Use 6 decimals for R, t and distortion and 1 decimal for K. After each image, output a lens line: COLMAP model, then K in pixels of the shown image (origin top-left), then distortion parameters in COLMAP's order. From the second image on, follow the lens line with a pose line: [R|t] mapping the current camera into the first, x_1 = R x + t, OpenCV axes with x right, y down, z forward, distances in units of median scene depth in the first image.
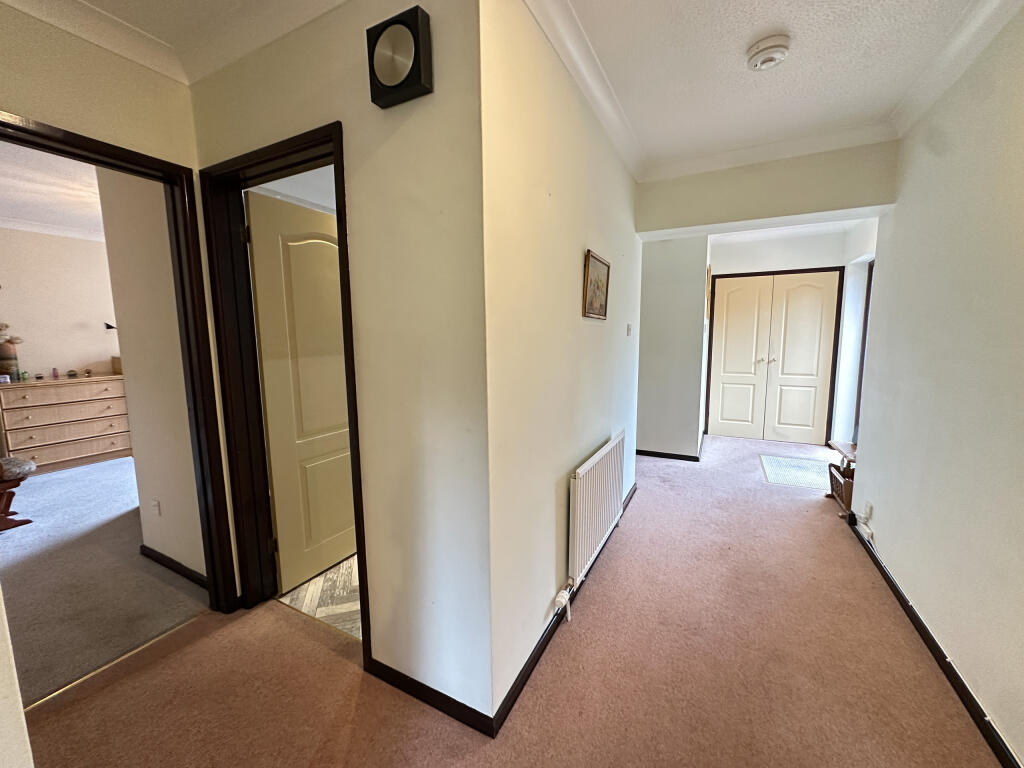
lens RADIAL K [[407.6, 0, 514.6], [0, 407.6, 384.4], [0, 0, 1]] dist [-0.009148, 0.001968]
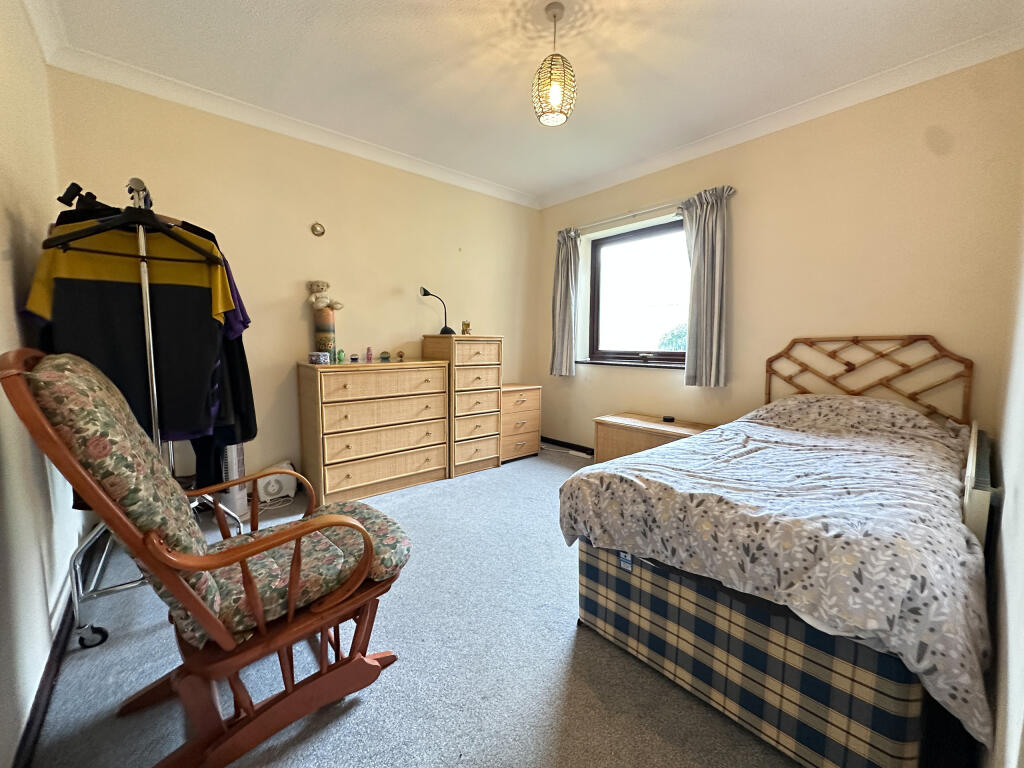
lens RADIAL K [[407.6, 0, 511.8], [0, 407.6, 380.9], [0, 0, 1]] dist [-0.009148, 0.001968]
pose [[0.930978, 0.049259, -0.361736, -0.655083], [-0.059321, 0.998098, -0.016756, 0.016815], [0.360223, 0.037058, 0.932130, 0.431742]]
